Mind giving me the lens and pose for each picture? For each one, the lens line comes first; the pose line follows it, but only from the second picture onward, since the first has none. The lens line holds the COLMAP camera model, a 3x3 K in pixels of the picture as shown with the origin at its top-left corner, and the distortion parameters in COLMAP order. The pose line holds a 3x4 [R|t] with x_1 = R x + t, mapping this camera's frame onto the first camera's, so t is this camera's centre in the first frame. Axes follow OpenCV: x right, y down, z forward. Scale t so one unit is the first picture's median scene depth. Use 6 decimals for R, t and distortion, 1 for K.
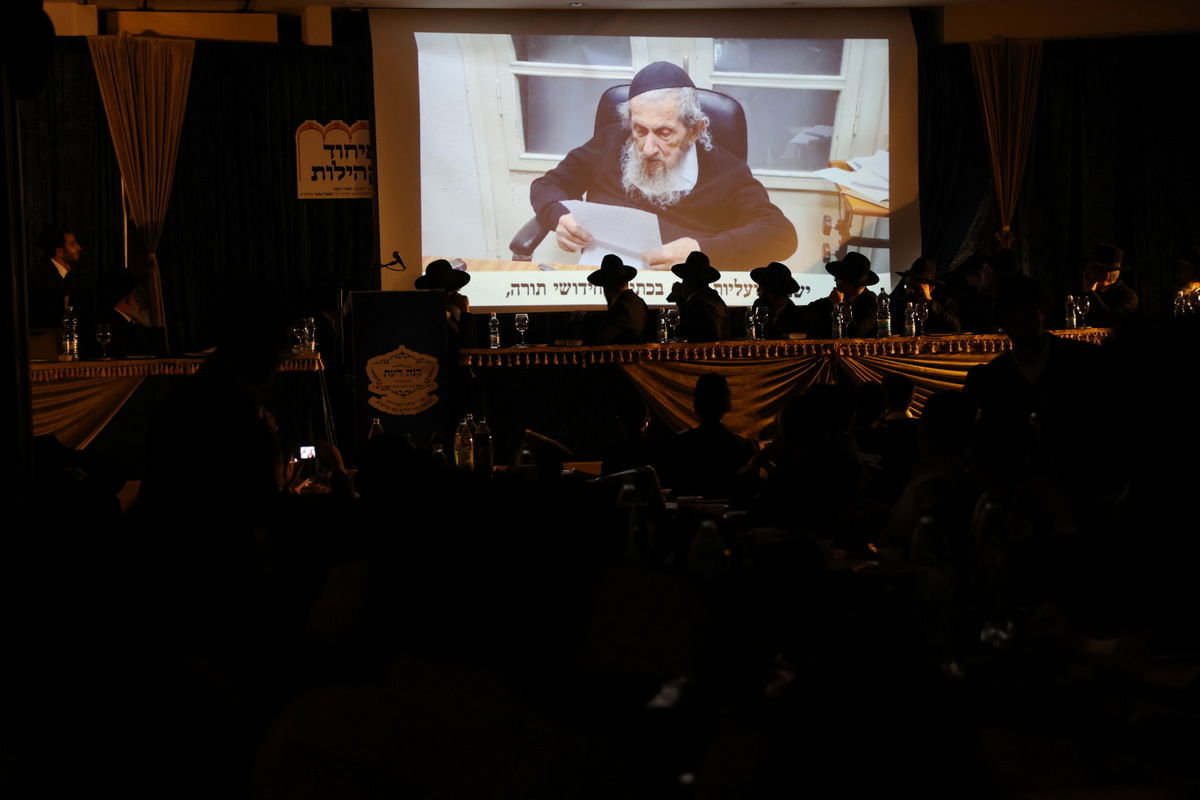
lens RADIAL K [[2480.6, 0, 553.8], [0, 2480.6, 402.3], [0, 0, 1]] dist [0.481146, -4.669626]
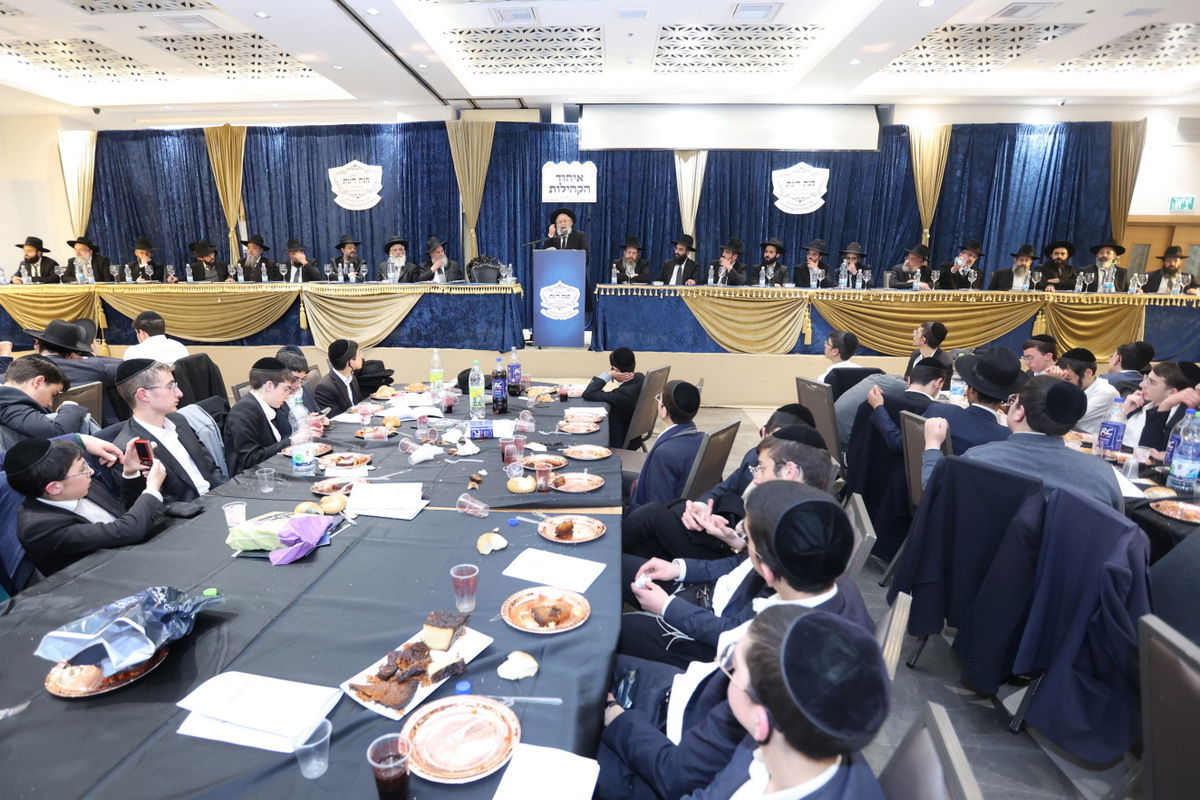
lens RADIAL K [[686.3, 0, 573.0], [0, 686.3, 399.6], [0, 0, 1]] dist [-0.069863, -0.000215]
pose [[0.964954, 0.087362, -0.247450, 0.078473], [-0.042680, 0.982651, 0.180486, -0.028454], [0.258925, -0.163600, 0.951942, 0.510773]]
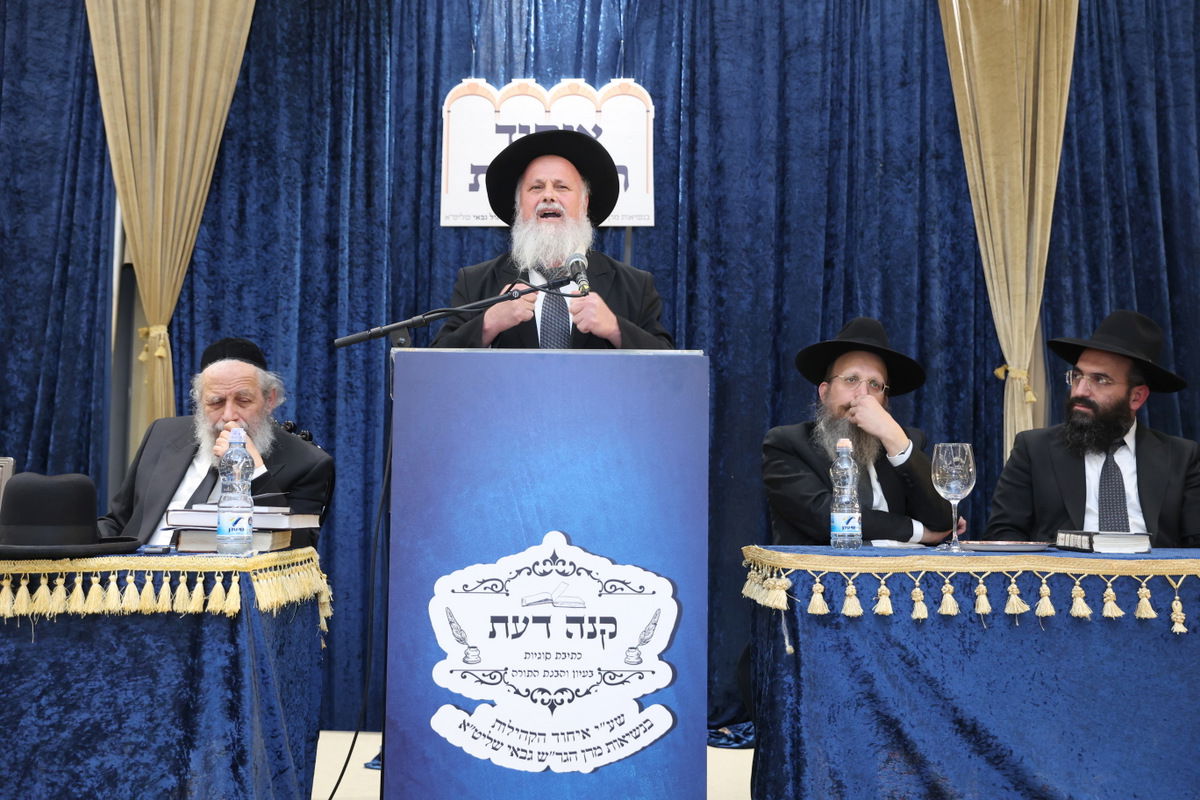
lens RADIAL K [[1210.3, 0, 600.0], [0, 1210.3, 378.3], [0, 0, 1]] dist [-0.103557, 0.356198]
pose [[0.986127, 0.017867, -0.165027, -0.032080], [-0.038785, 0.991472, -0.124413, -0.023362], [0.161396, 0.129088, 0.978411, 0.852646]]
